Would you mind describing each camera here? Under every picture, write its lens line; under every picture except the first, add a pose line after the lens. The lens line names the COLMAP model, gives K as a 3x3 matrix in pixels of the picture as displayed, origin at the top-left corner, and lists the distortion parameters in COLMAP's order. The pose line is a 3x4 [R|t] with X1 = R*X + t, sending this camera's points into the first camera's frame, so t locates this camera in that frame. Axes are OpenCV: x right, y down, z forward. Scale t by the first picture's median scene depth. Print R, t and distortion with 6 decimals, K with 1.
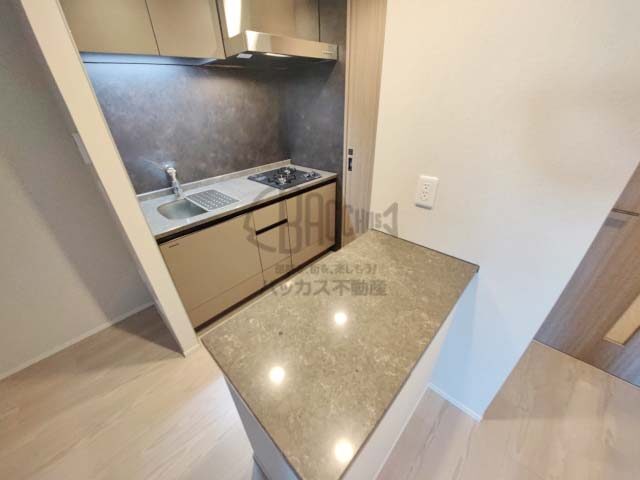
lens RADIAL K [[241.2, 0, 313.8], [0, 241.2, 241.0], [0, 0, 1]] dist [-0.023501, -0.000101]
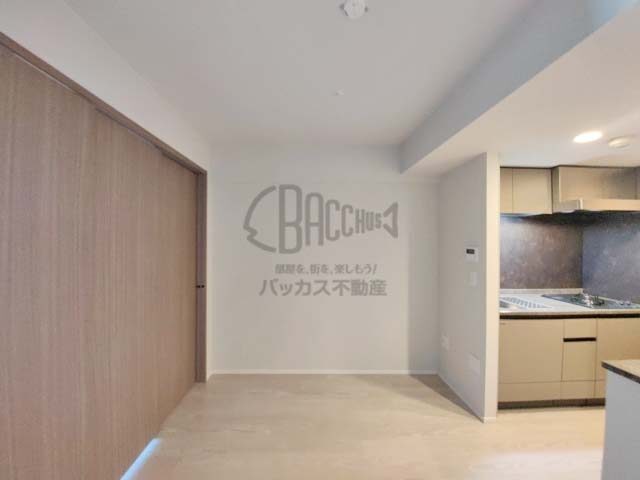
lens RADIAL K [[241.2, 0, 313.8], [0, 241.2, 241.0], [0, 0, 1]] dist [-0.023501, -0.000101]
pose [[0.714225, 0.042596, -0.698619, -0.313597], [-0.381375, 0.860640, -0.337420, 0.366296], [0.586887, 0.507429, 0.630936, -0.588807]]
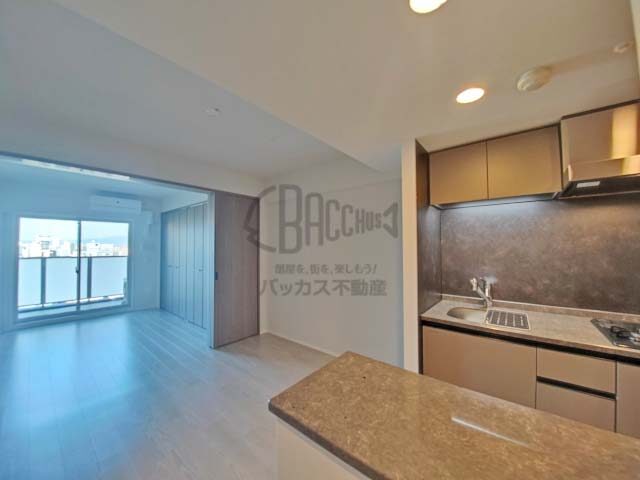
lens RADIAL K [[241.2, 0, 313.8], [0, 241.2, 241.0], [0, 0, 1]] dist [-0.023501, -0.000101]
pose [[0.079822, 0.013379, -0.996719, 0.409647], [-0.499887, 0.865625, -0.028414, -0.030626], [0.862405, 0.500515, 0.075784, 0.105302]]
